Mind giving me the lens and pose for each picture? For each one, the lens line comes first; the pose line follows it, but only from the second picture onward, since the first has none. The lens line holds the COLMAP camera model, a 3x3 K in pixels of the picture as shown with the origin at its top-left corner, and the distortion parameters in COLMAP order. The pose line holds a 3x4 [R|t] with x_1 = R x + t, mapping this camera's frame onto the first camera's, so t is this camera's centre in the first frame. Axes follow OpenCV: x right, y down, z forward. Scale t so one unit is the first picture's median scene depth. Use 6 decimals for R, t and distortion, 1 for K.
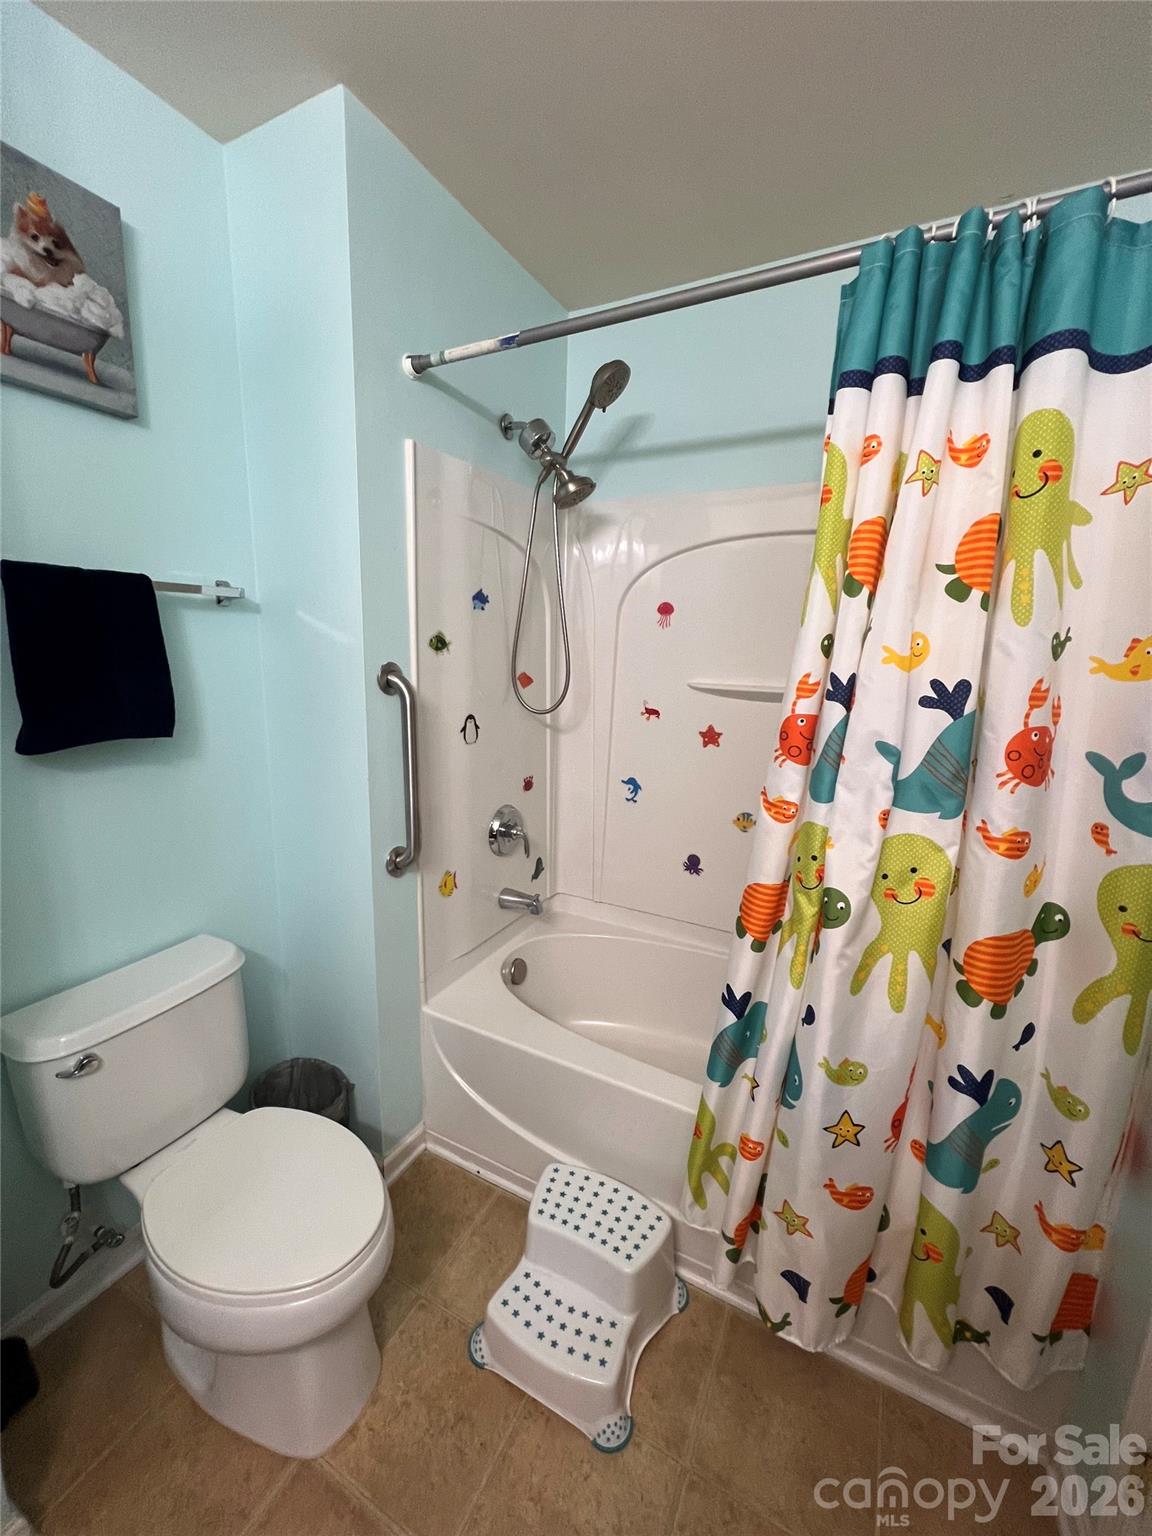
lens RADIAL K [[614.0, 0, 578.2], [0, 614.0, 764.9], [0, 0, 1]] dist [-0.002808, 0.001618]
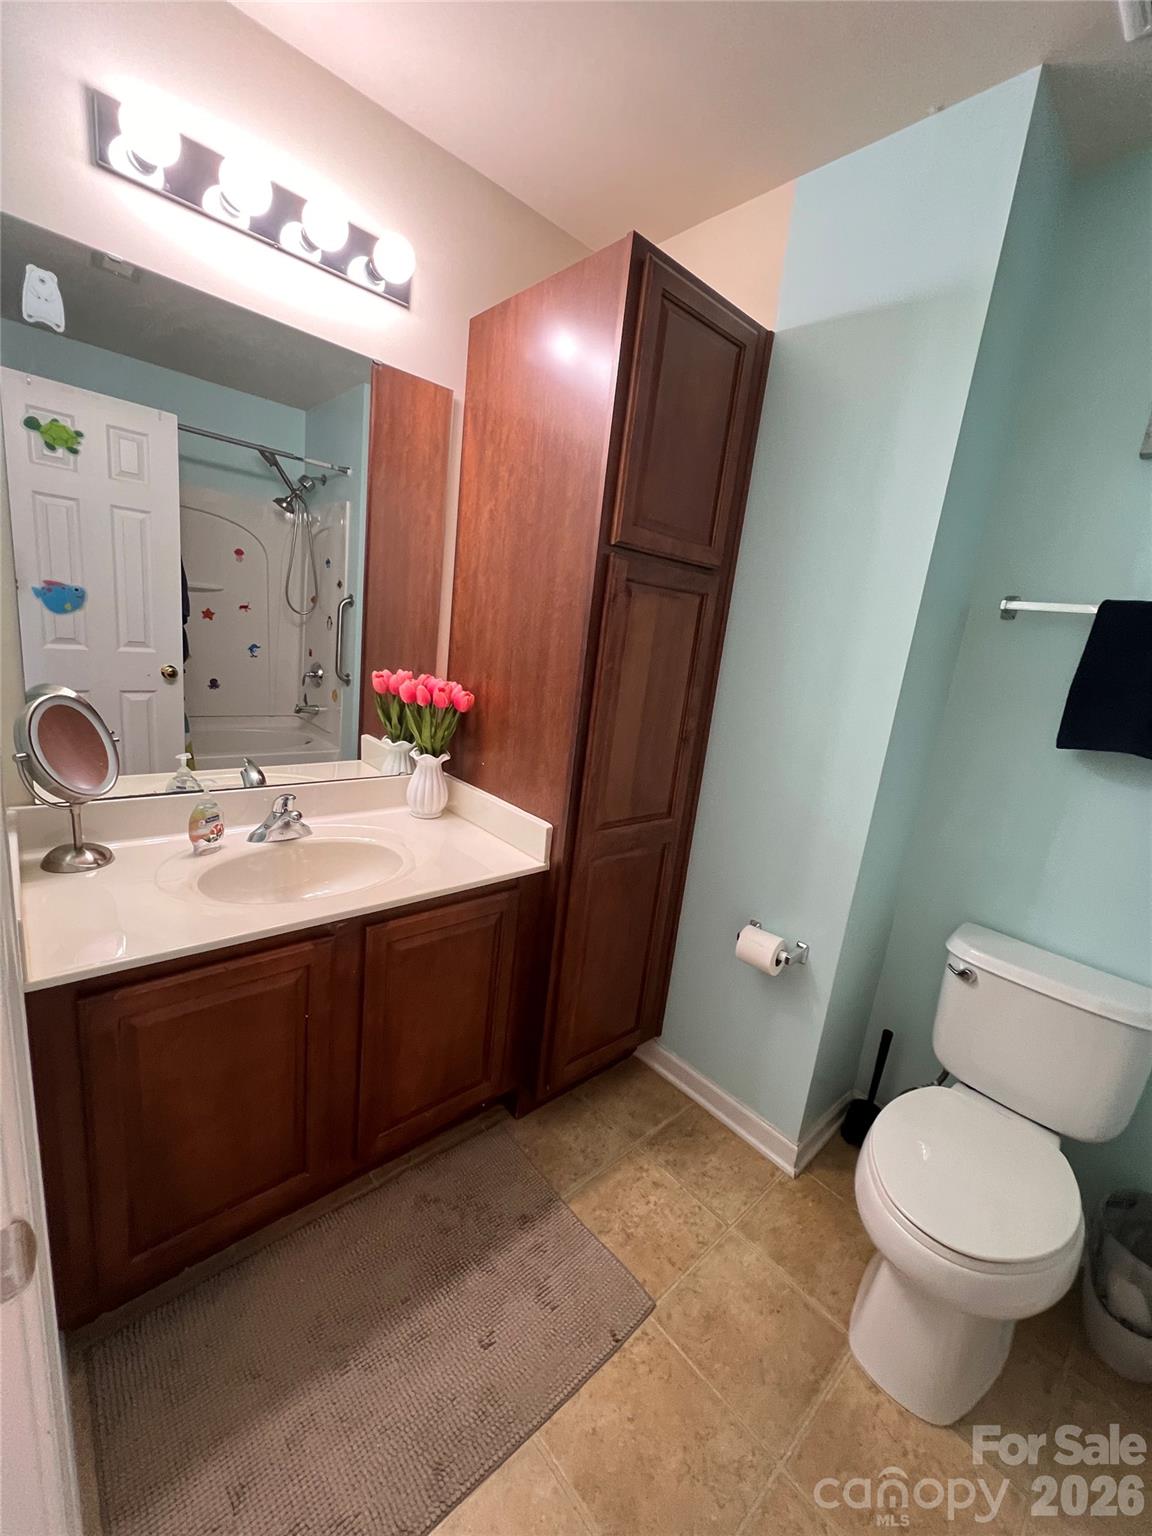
lens RADIAL K [[614.0, 0, 578.2], [0, 614.0, 764.9], [0, 0, 1]] dist [-0.002808, 0.001618]
pose [[-0.336082, 0.147152, -0.930266, 0.727924], [-0.300318, 0.919417, 0.253933, -0.009190], [0.892669, 0.364718, -0.264807, 0.510630]]
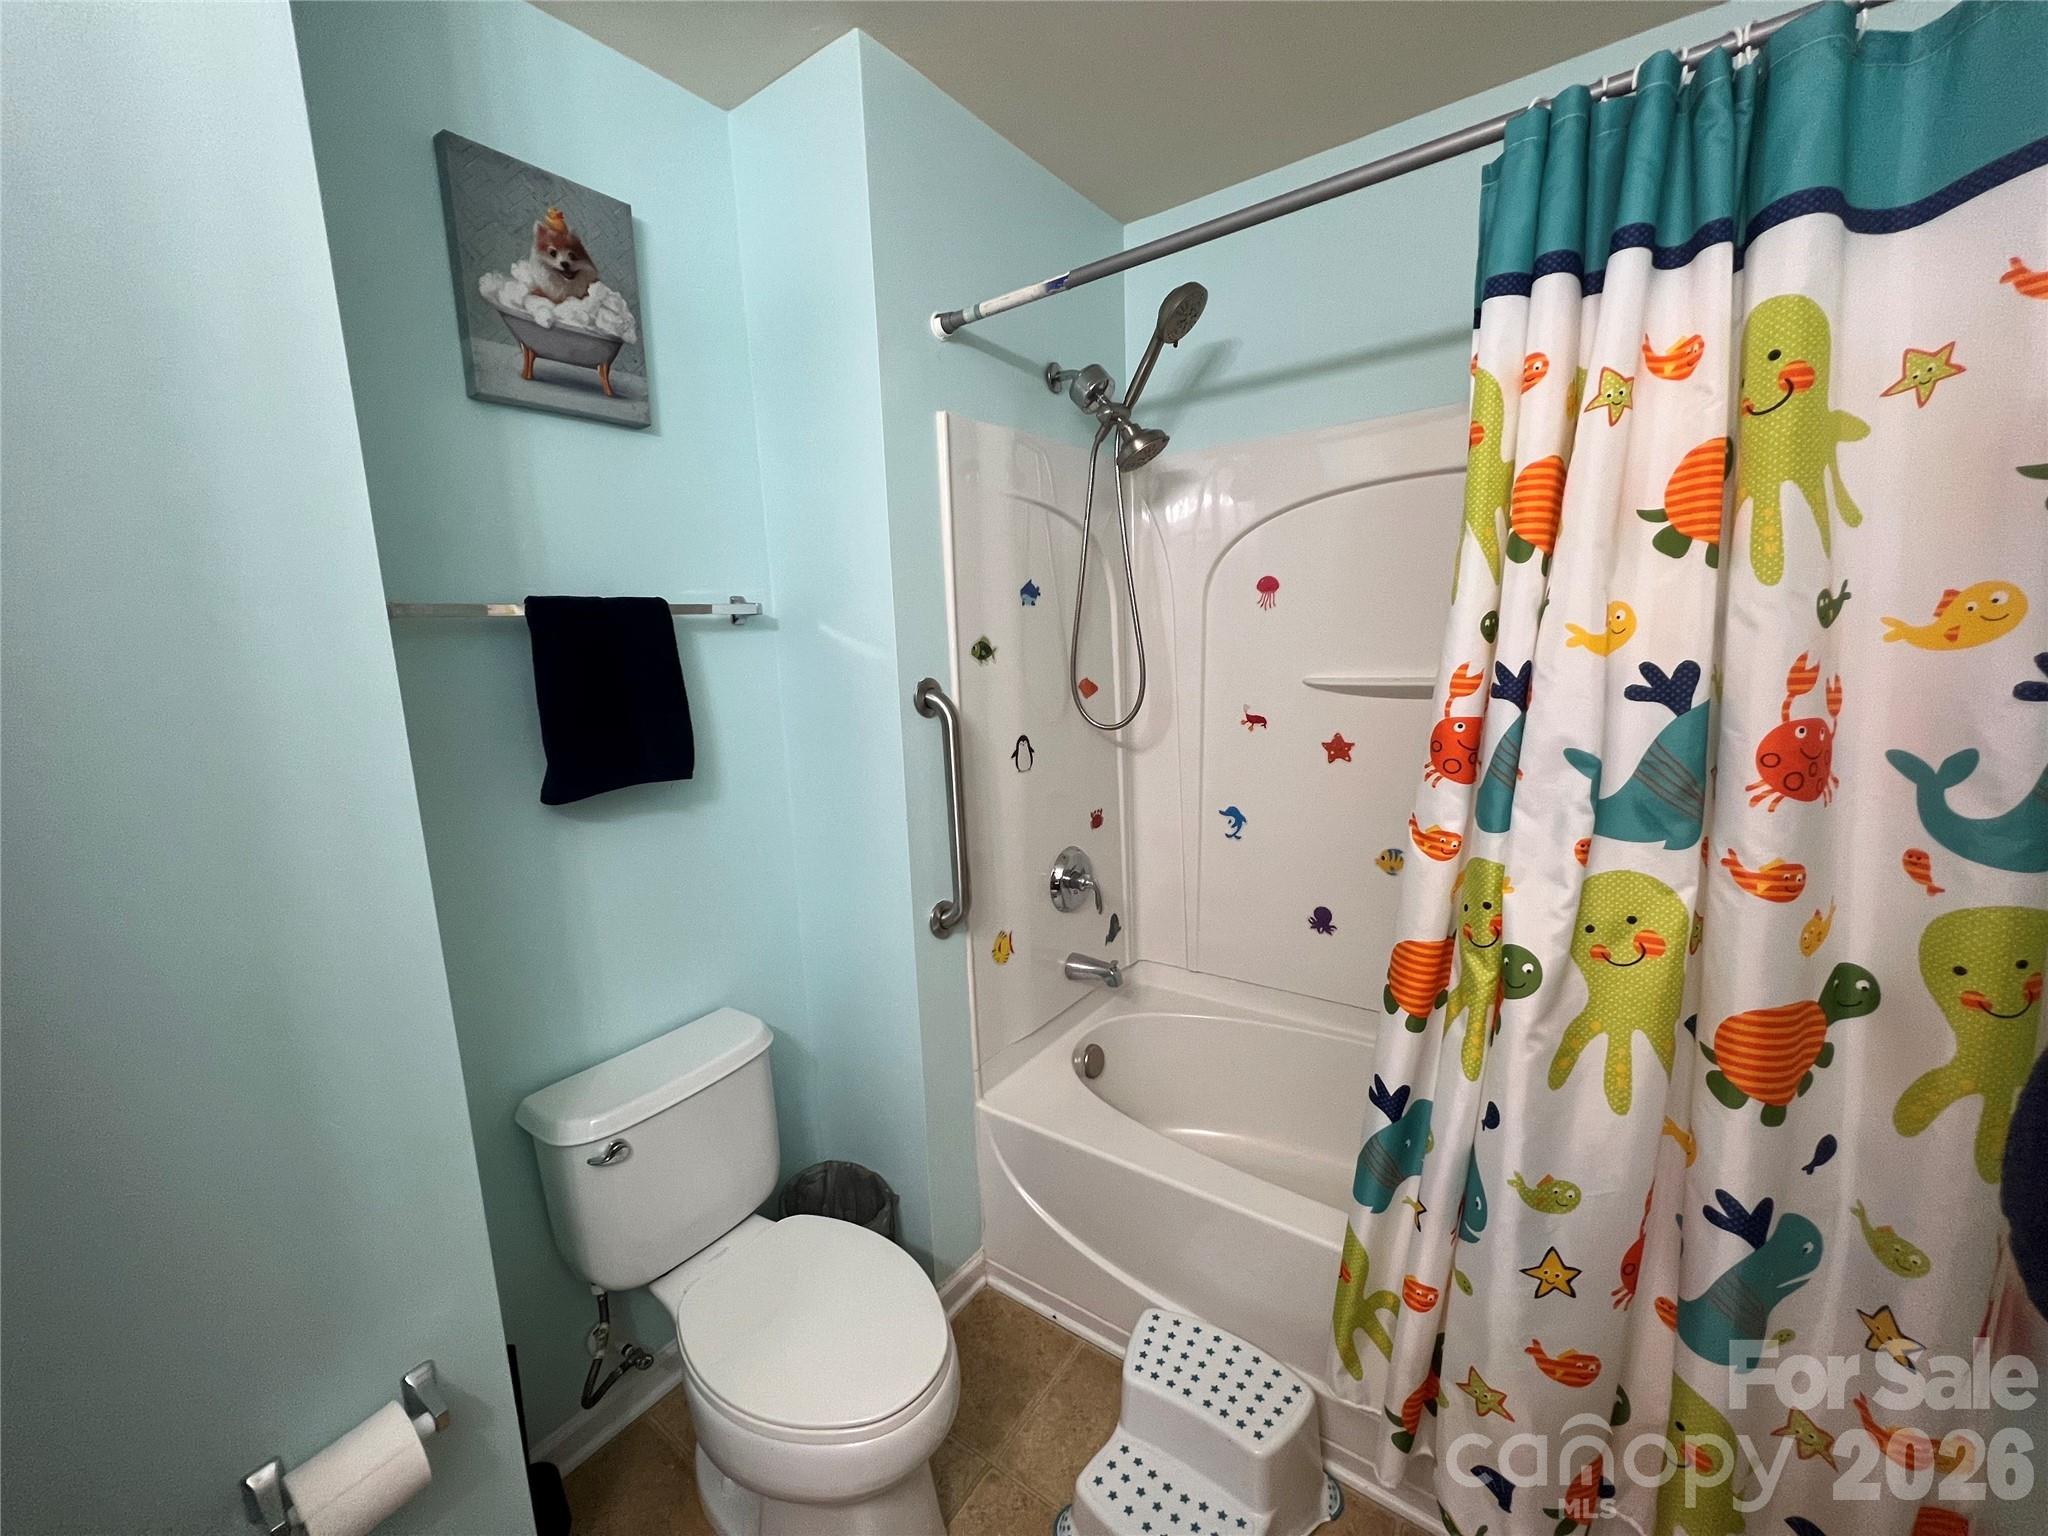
lens RADIAL K [[796.9, 0, 1024.0], [0, 796.9, 768.0], [0, 0, 1]] dist [-0.004370, 0.000342]
pose [[0.985433, -0.041881, -0.164828, -0.009096], [0.036371, 0.998679, -0.036304, -0.003103], [0.166130, 0.029780, 0.985654, -0.062858]]
